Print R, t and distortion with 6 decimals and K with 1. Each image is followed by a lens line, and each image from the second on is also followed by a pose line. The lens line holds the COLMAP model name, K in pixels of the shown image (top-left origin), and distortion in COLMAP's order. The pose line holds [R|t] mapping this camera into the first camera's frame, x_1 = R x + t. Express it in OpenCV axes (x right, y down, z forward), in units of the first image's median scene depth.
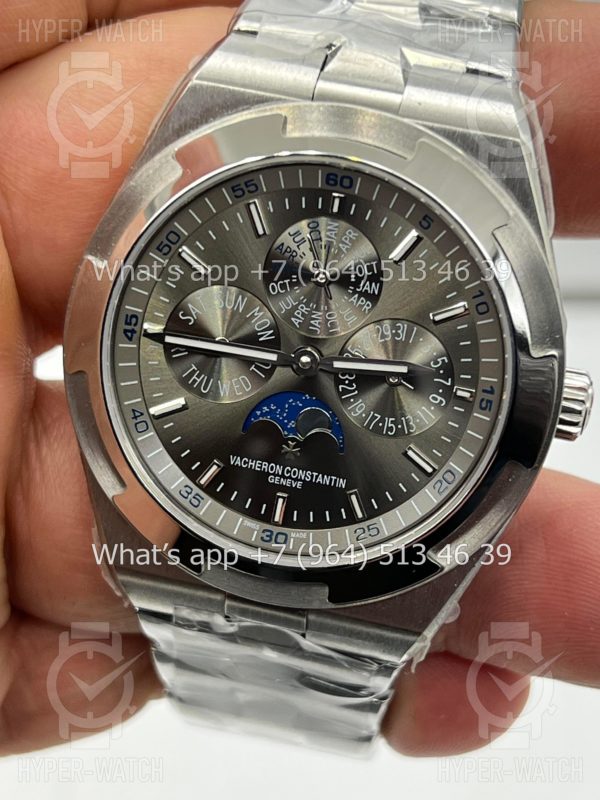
lens RADIAL K [[1804.3, 0, 300.0], [0, 1804.3, 400.0], [0, 0, 1]] dist [0.080799, 0.310264]
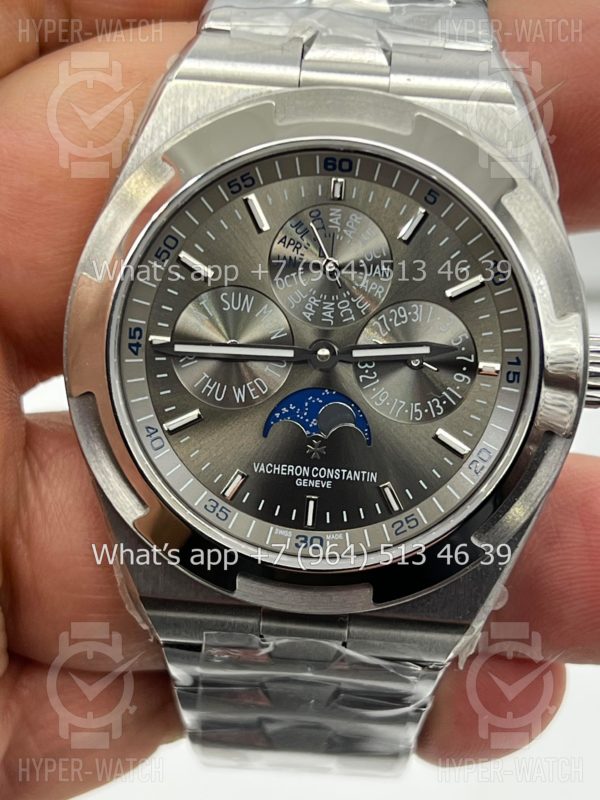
lens RADIAL K [[1804.3, 0, 300.0], [0, 1804.3, 400.0], [0, 0, 1]] dist [0.080799, 0.310264]
pose [[0.987233, -0.111924, 0.113333, -0.119545], [0.118915, 0.991273, -0.056903, 0.055388], [-0.105975, 0.069654, 0.991926, 0.046157]]
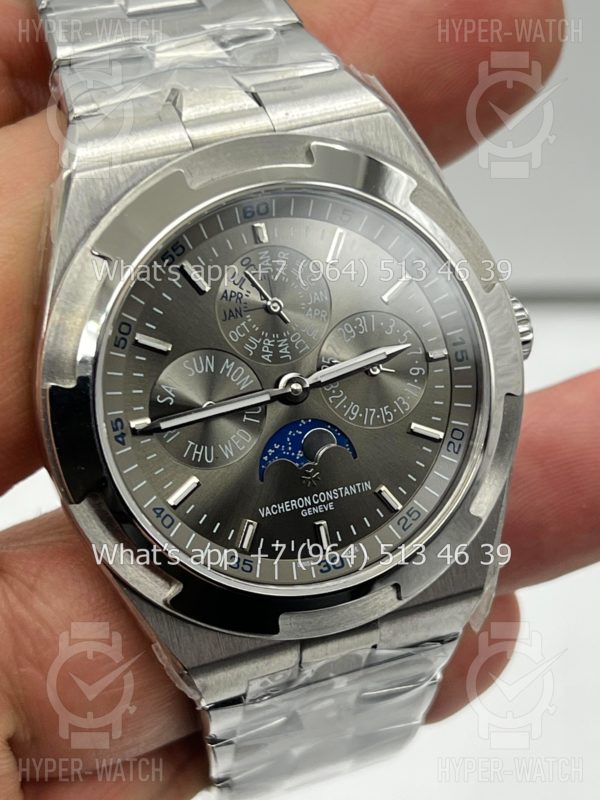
lens RADIAL K [[1804.3, 0, 300.0], [0, 1804.3, 400.0], [0, 0, 1]] dist [0.080799, 0.310264]
pose [[0.832031, -0.400654, 0.383668, -0.377194], [0.421100, 0.906402, 0.033323, -0.047230], [-0.361108, 0.133836, 0.922870, 0.071608]]
